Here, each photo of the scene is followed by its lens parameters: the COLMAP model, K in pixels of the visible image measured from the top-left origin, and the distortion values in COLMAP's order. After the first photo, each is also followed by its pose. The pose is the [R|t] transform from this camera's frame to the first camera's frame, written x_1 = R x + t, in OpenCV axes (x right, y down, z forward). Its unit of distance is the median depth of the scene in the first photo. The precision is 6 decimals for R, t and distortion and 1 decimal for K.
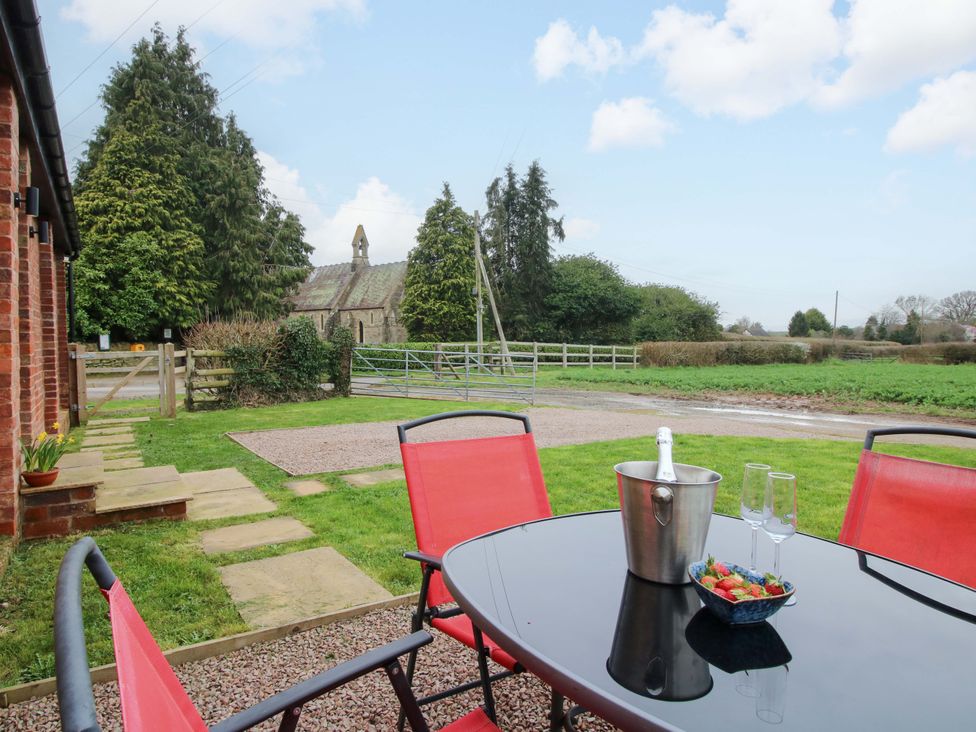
lens RADIAL K [[601.1, 0, 485.3], [0, 601.1, 361.6], [0, 0, 1]] dist [-0.017502, -0.000380]
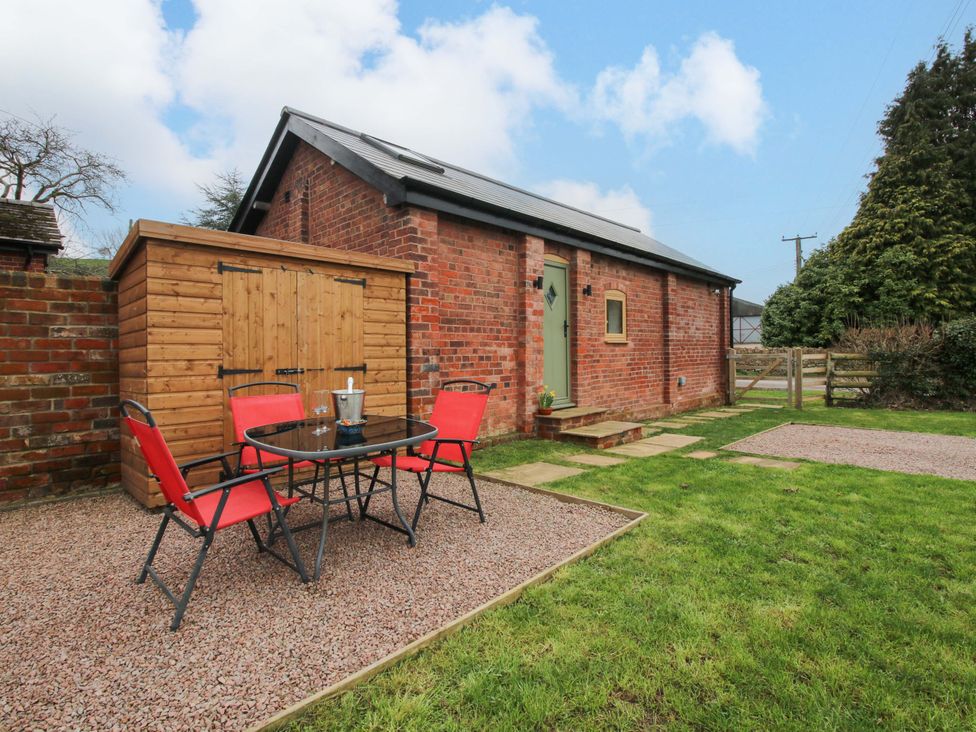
lens RADIAL K [[505.9, 0, 480.9], [0, 505.9, 359.0], [0, 0, 1]] dist [-0.000490, -0.012116]
pose [[0.229633, 0.018705, -0.973097, 0.123253], [-0.027232, 0.999547, 0.012787, -0.001073], [0.972896, 0.023563, 0.230039, 0.046108]]
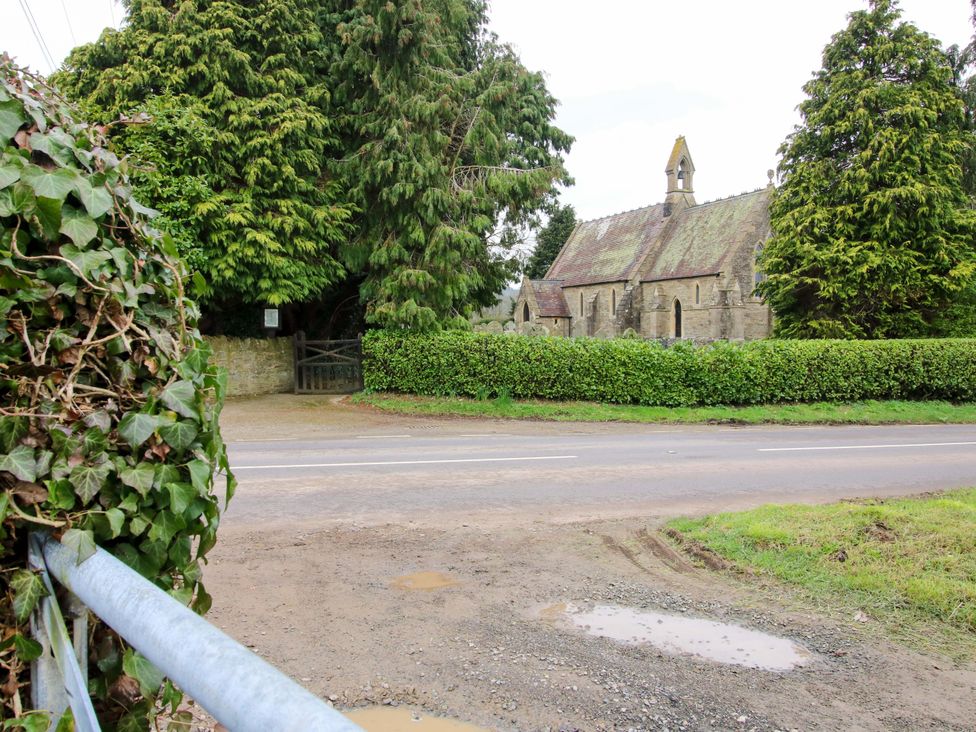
lens RADIAL K [[767.0, 0, 477.5], [0, 767.0, 356.8], [0, 0, 1]] dist [0.004621, -0.003056]
pose [[0.892364, 0.019092, -0.450913, -0.089043], [-0.020845, 0.999782, 0.001079, -0.018633], [0.450835, 0.008436, 0.892567, 0.500960]]
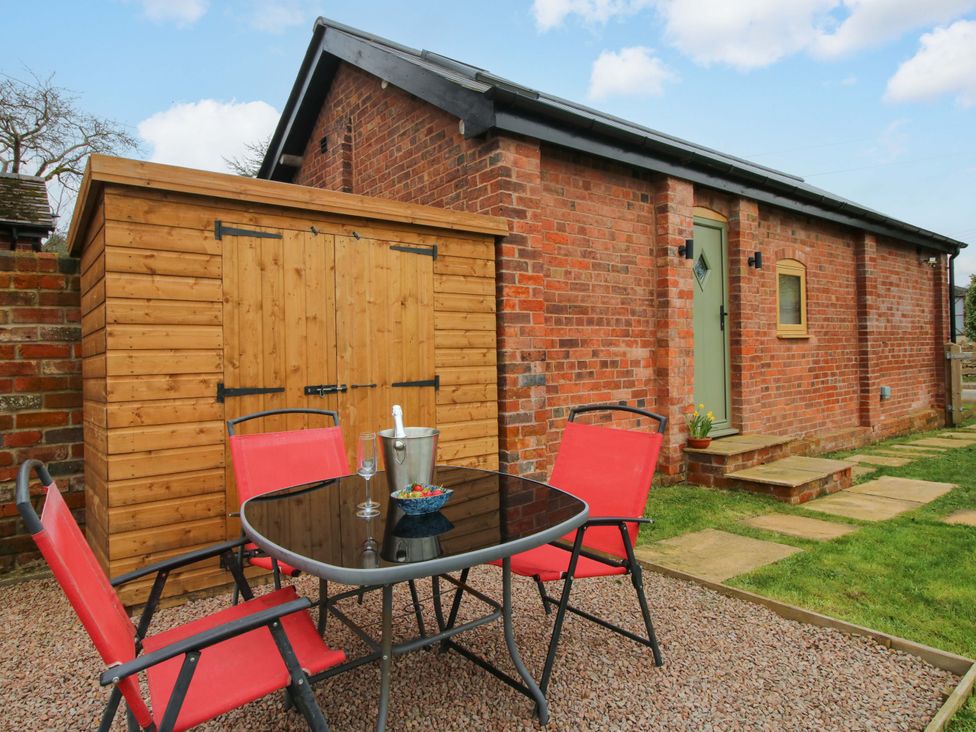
lens RADIAL K [[624.4, 0, 480.0], [0, 624.4, 358.3], [0, 0, 1]] dist [0.003605, -0.007246]
pose [[0.100392, 0.012087, -0.994875, 0.086988], [-0.014669, 0.999836, 0.010667, -0.001656], [0.994840, 0.013523, 0.100553, 0.042995]]
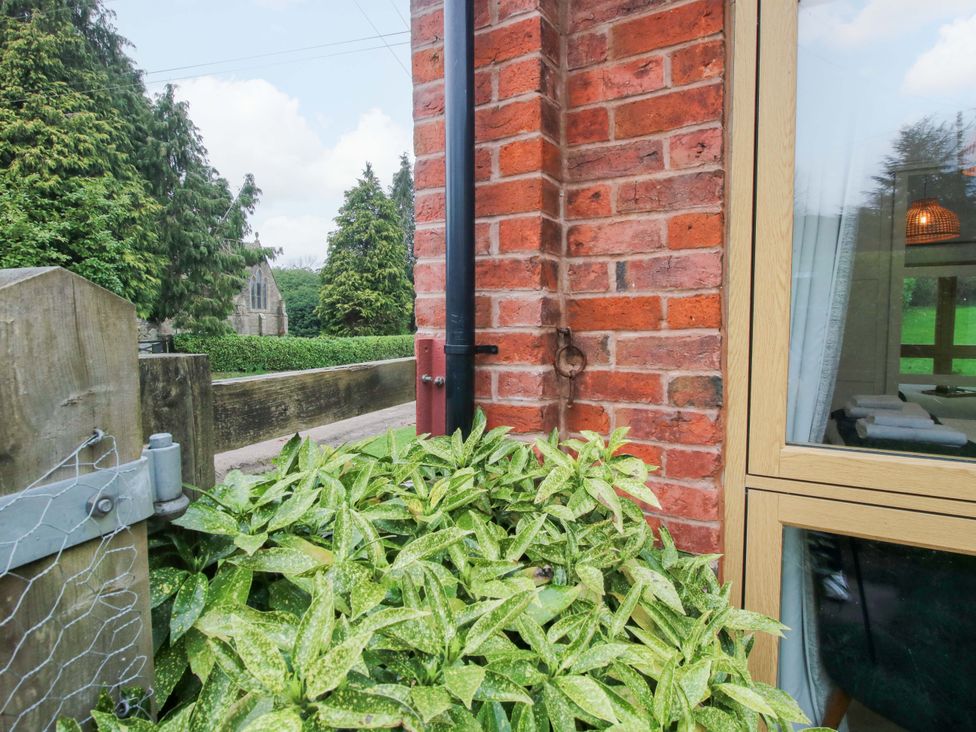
lens RADIAL K [[552.8, 0, 488.5], [0, 552.8, 367.1], [0, 0, 1]] dist [-0.028538, -0.002579]
pose [[0.883695, -0.022744, 0.467511, -0.407910], [0.005368, 0.999245, 0.038467, -0.019977], [-0.468033, -0.031484, 0.883150, 0.204517]]
